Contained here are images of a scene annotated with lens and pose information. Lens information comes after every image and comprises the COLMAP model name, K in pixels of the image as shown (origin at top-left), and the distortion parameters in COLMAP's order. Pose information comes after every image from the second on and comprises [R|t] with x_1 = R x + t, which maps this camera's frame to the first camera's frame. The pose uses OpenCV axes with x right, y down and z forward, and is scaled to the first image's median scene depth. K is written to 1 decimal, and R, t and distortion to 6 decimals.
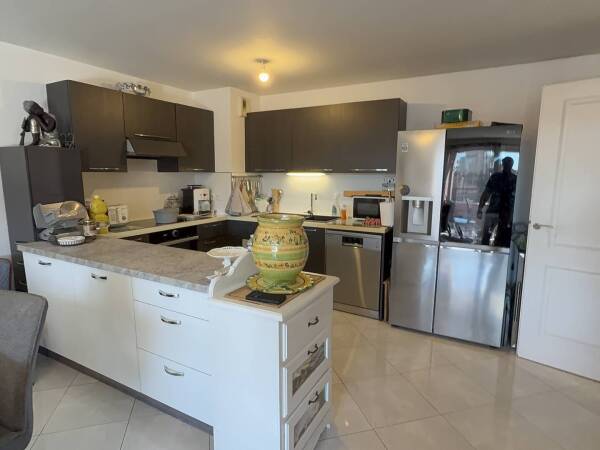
lens RADIAL K [[345.2, 0, 300.0], [0, 345.2, 225.0], [0, 0, 1]] dist [0.001353, 0.002226]
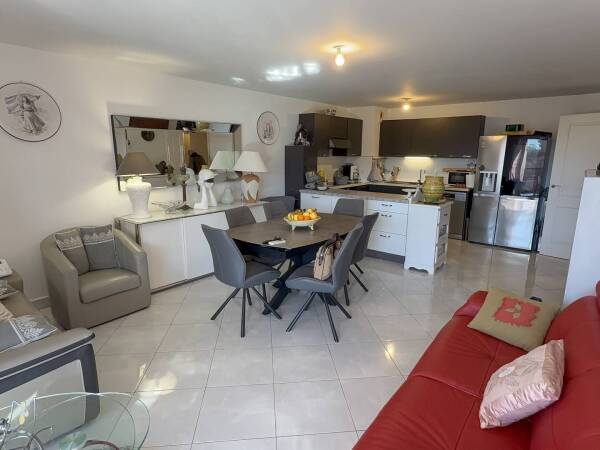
lens RADIAL K [[345.2, 0, 300.0], [0, 345.2, 225.0], [0, 0, 1]] dist [0.001353, 0.002226]
pose [[0.986067, 0.039470, -0.161596, -0.310181], [-0.029830, 0.997652, 0.061652, 0.107604], [0.163650, -0.055972, 0.984929, -0.896032]]
